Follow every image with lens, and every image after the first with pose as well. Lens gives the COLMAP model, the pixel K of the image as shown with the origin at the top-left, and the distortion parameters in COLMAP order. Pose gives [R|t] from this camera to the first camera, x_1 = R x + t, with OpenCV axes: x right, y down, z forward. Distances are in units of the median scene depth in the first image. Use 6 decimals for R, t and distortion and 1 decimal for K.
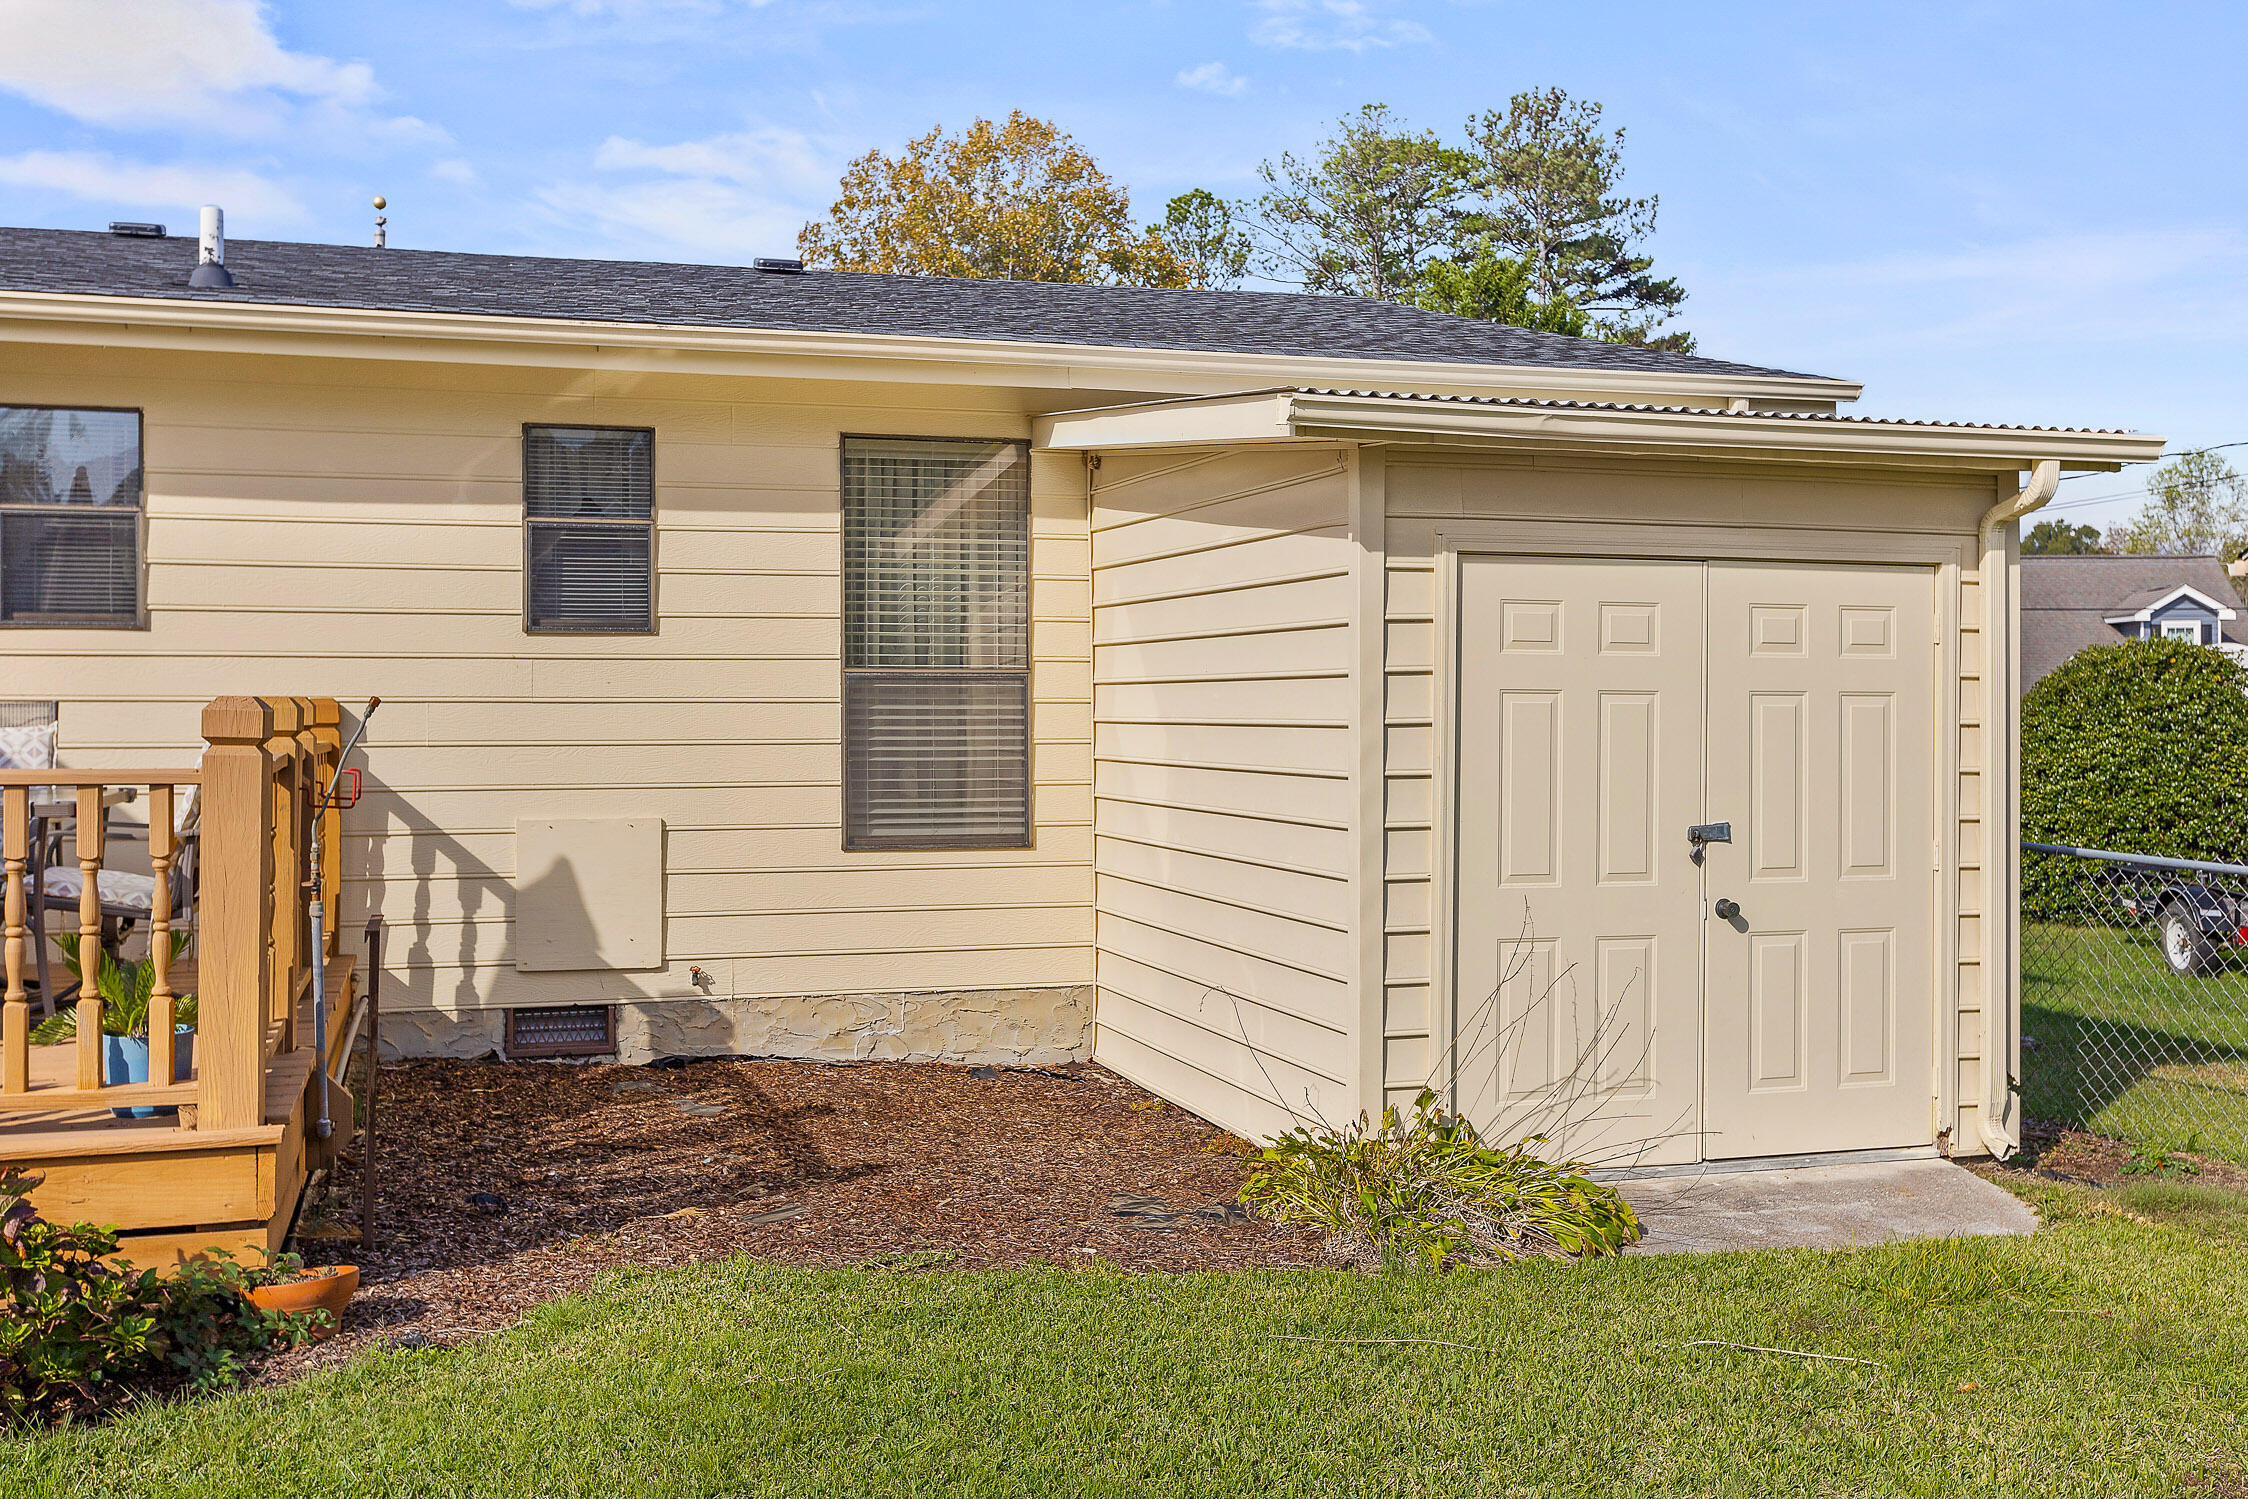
lens RADIAL K [[2173.7, 0, 1118.9], [0, 2173.7, 707.9], [0, 0, 1]] dist [-0.010442, -0.002942]
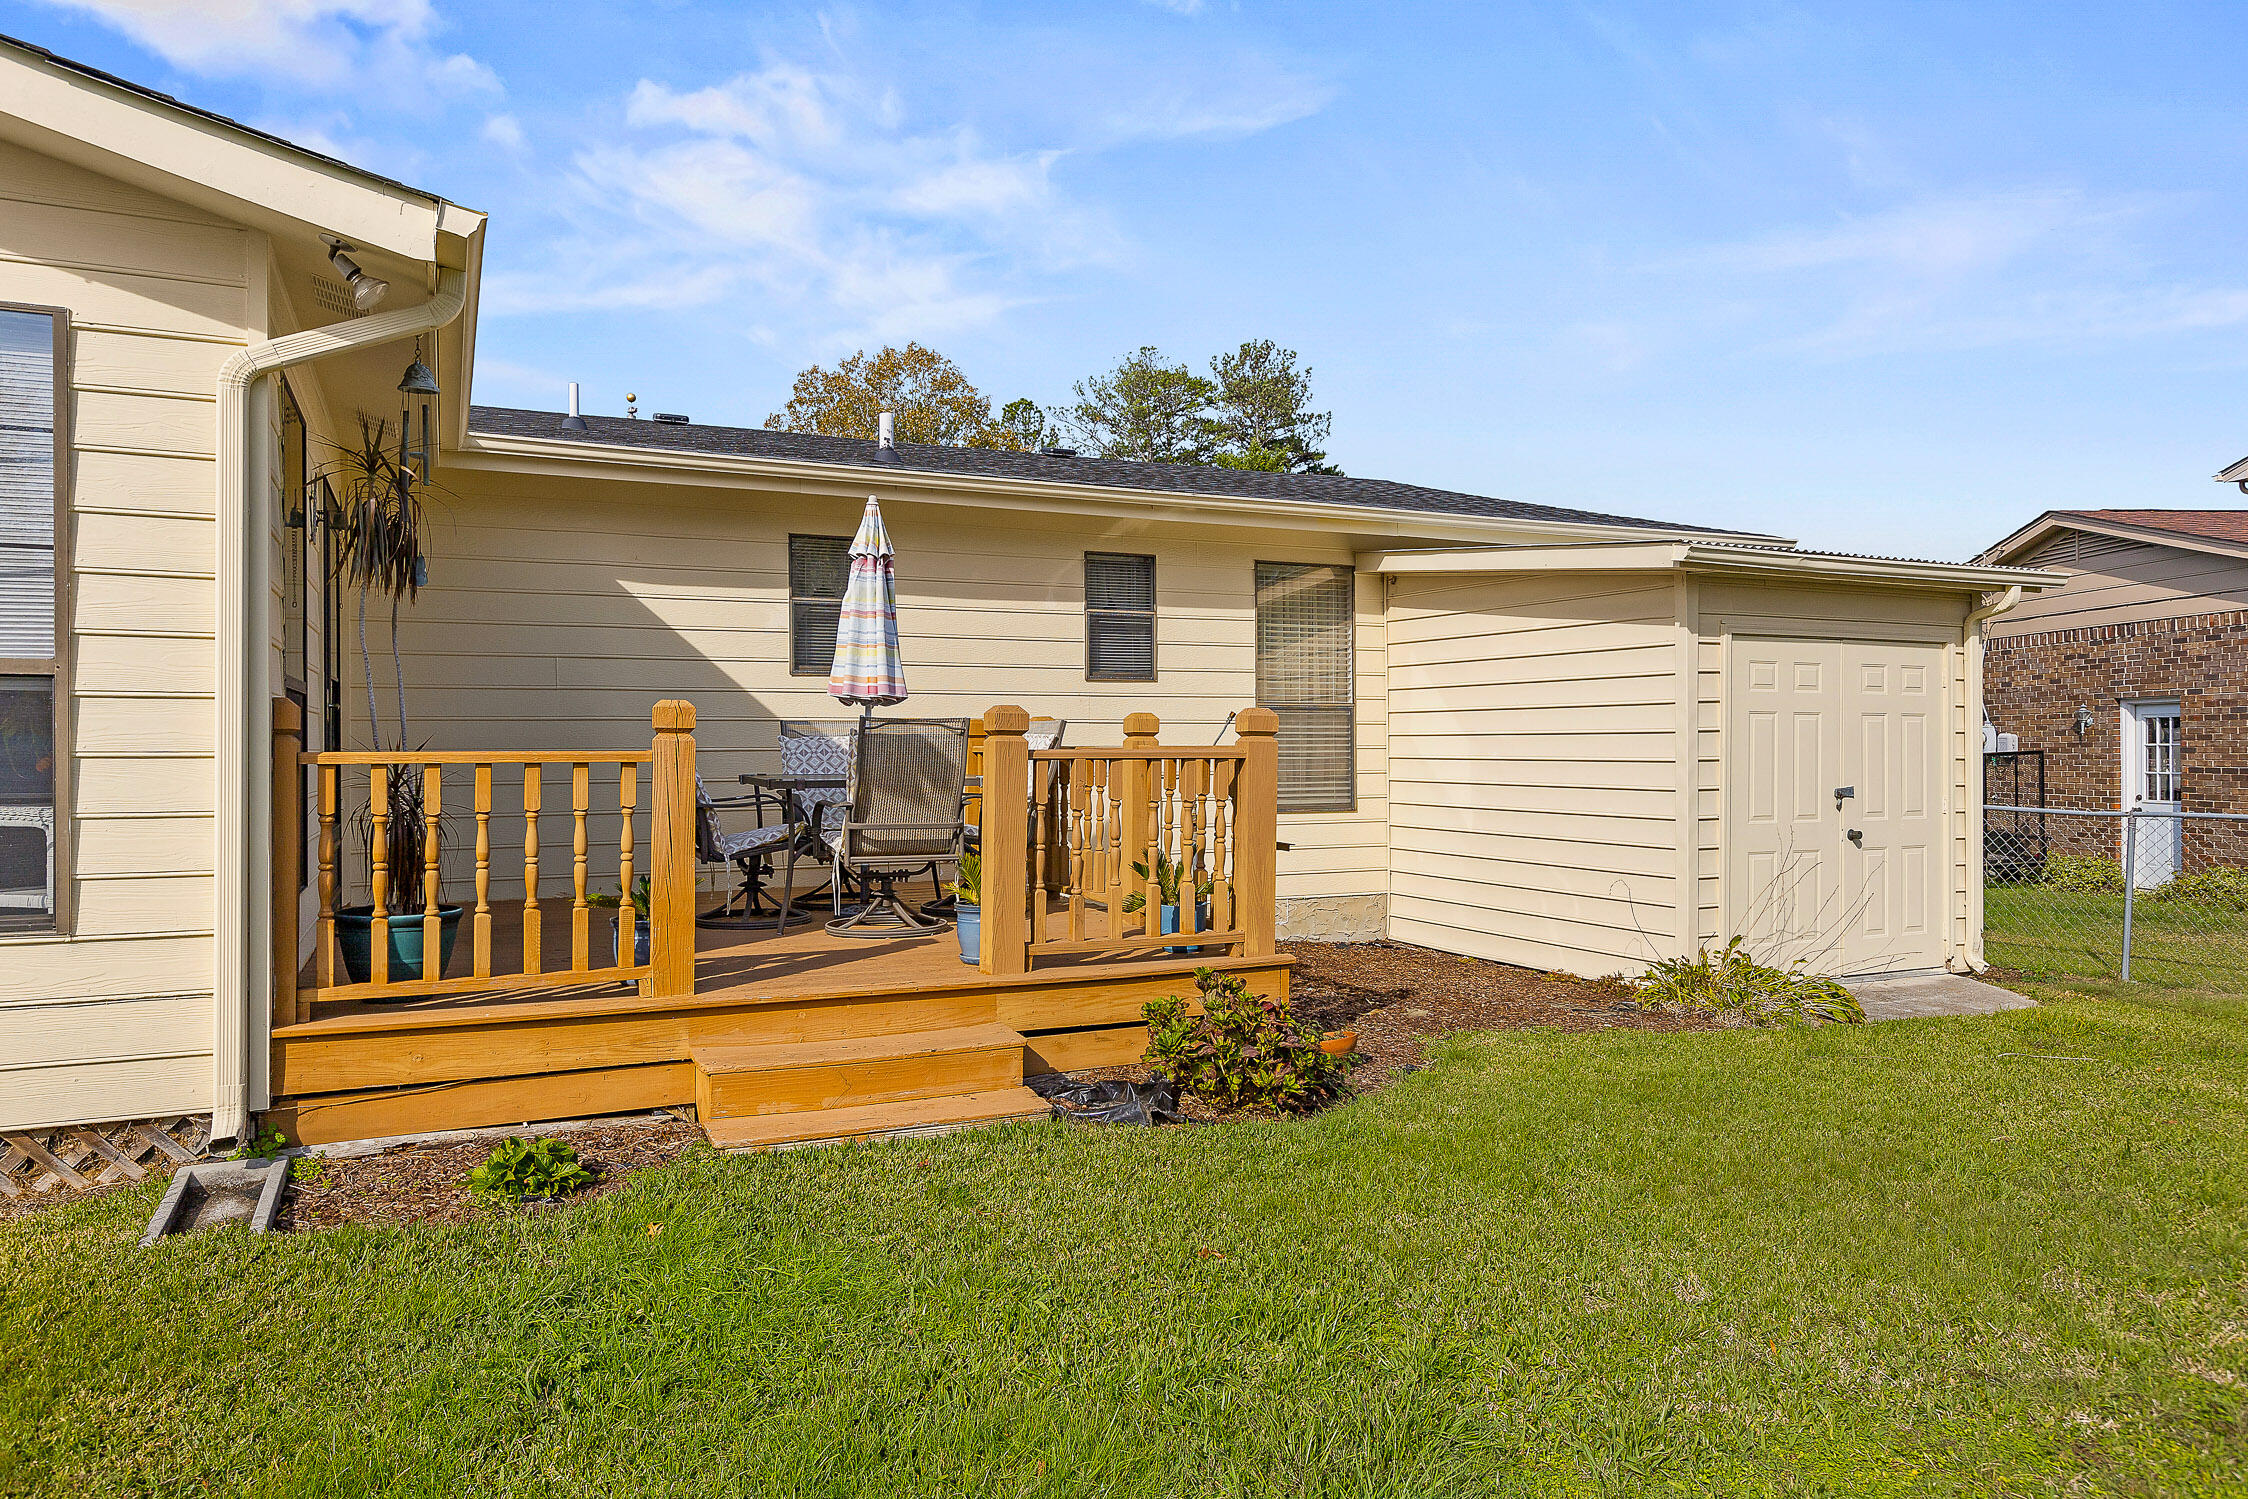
lens RADIAL K [[1448.8, 0, 1124.0], [0, 1448.8, 749.5], [0, 0, 1]] dist [-0.000878, 0.000474]
pose [[0.990786, -0.002483, 0.135417, -0.355943], [0.001982, 0.999991, 0.003836, 0.012211], [-0.135425, -0.003532, 0.990781, -0.074370]]
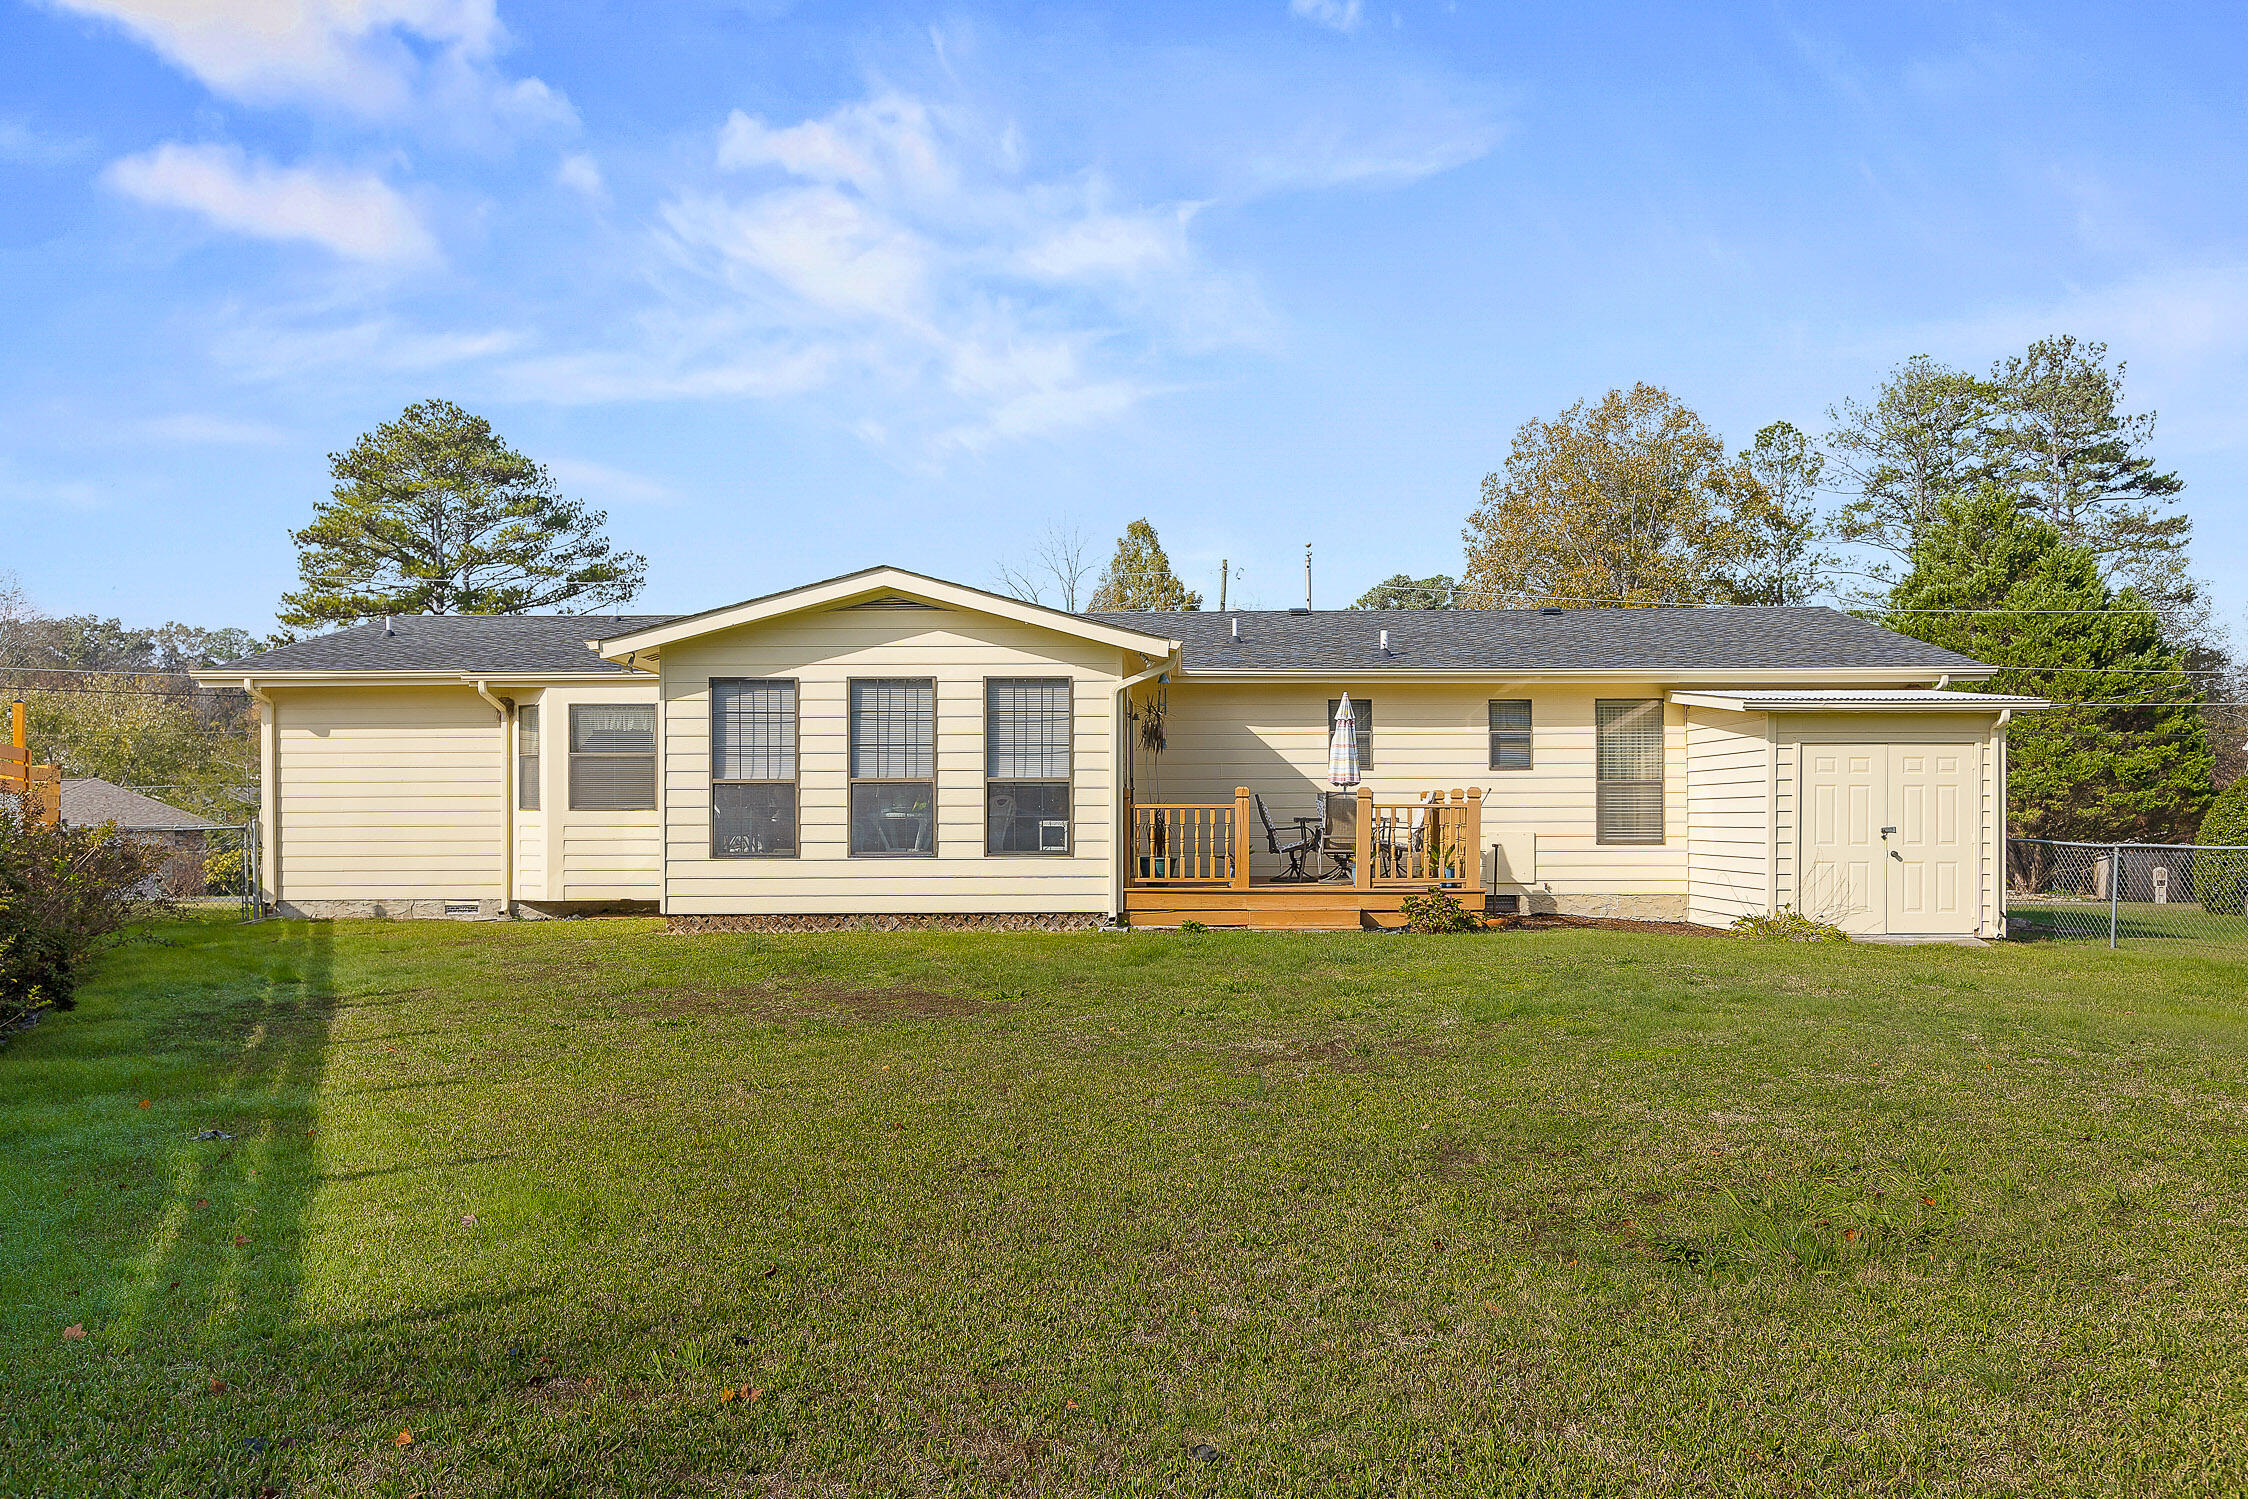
lens RADIAL K [[1722.7, 0, 1178.9], [0, 1722.7, 840.3], [0, 0, 1]] dist [-0.009077, -0.006816]
pose [[0.953716, 0.001642, -0.300705, 0.030001], [0.002190, 0.999921, 0.012406, 0.029555], [0.300701, -0.012490, 0.953637, -1.267003]]
